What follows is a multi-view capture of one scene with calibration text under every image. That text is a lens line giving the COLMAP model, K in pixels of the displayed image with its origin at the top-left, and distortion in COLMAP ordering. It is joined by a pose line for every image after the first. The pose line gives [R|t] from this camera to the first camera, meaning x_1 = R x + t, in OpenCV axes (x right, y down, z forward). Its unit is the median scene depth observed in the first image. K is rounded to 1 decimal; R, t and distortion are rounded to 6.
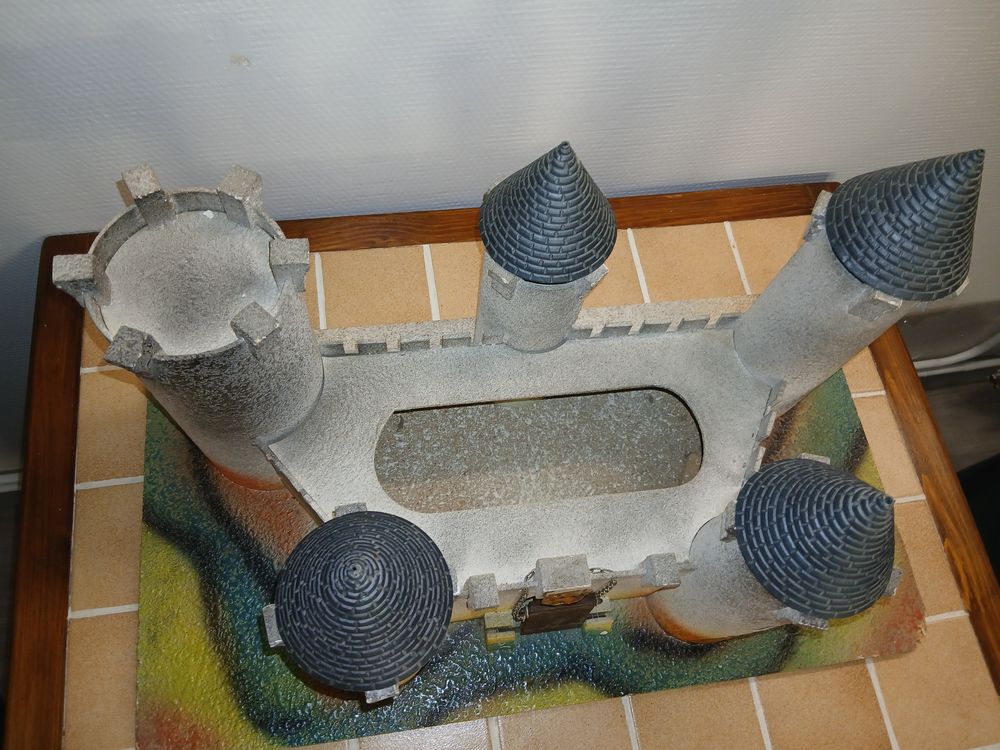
lens RADIAL K [[761.1, 0, 500.0], [0, 761.1, 375.0], [0, 0, 1]] dist [0.128408, -0.234014]
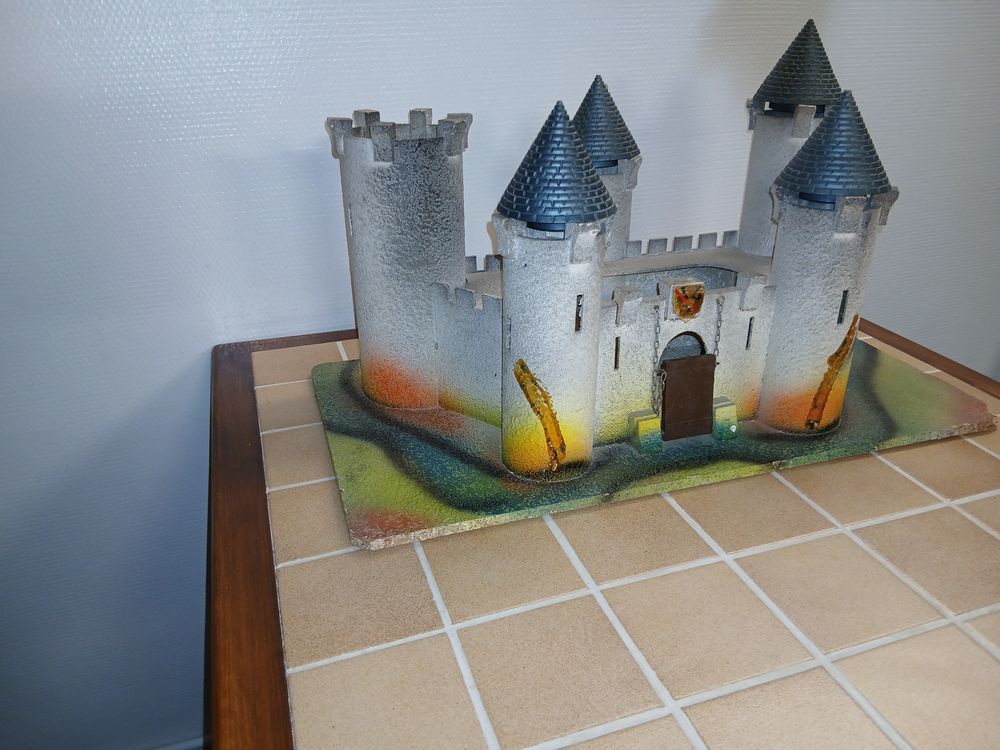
lens RADIAL K [[761.1, 0, 500.0], [0, 761.1, 375.0], [0, 0, 1]] dist [0.128408, -0.234014]
pose [[0.979498, -0.165575, 0.114755, -0.327803], [0.200207, 0.736774, -0.645818, 0.951381], [0.022382, 0.655552, 0.754818, 0.068174]]
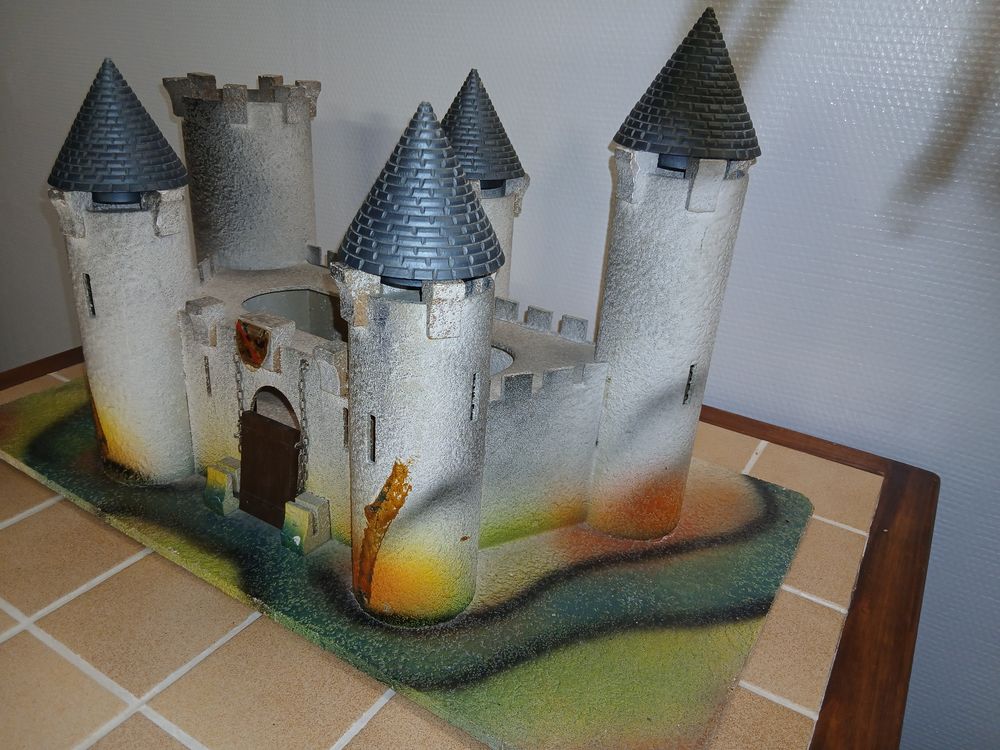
lens RADIAL K [[761.1, 0, 500.0], [0, 761.1, 375.0], [0, 0, 1]] dist [0.128408, -0.234014]
pose [[0.766147, 0.226458, -0.601445, 0.774835], [-0.585337, 0.632263, -0.507567, 0.519606], [0.265329, 0.740919, 0.616960, 0.401534]]
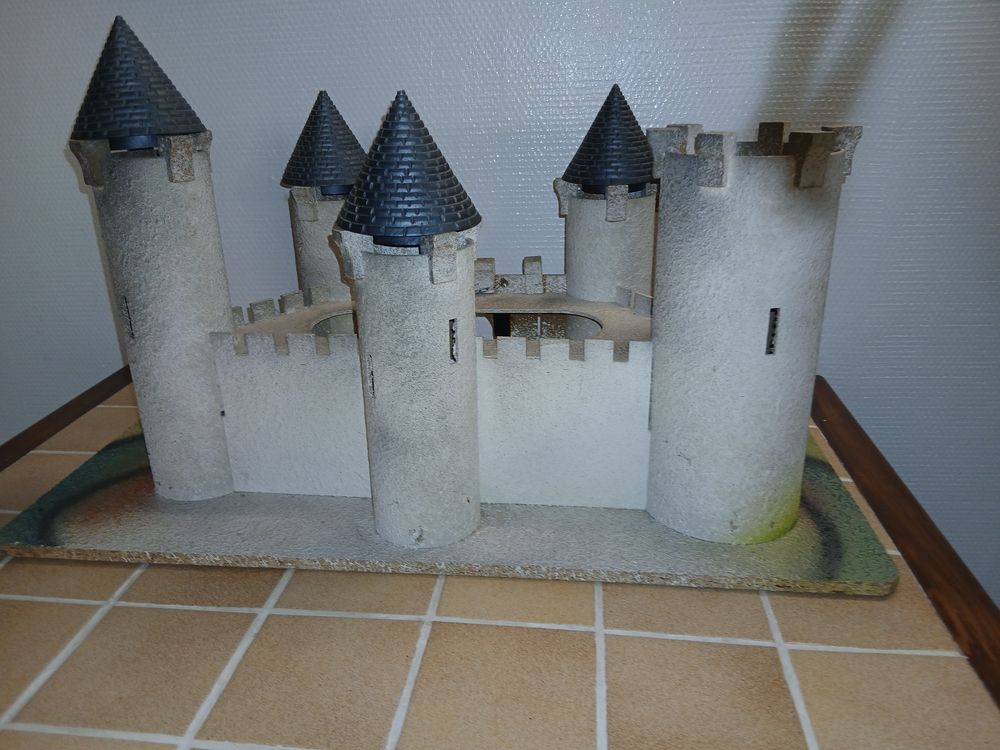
lens RADIAL K [[747.6, 0, 500.0], [0, 747.6, 375.0], [0, 0, 1]] dist [0.117876, -0.194122]
pose [[0.955524, -0.007085, -0.294827, 0.465021], [-0.204509, 0.704370, -0.679734, 0.728847], [0.212484, 0.709797, 0.671594, 0.324351]]
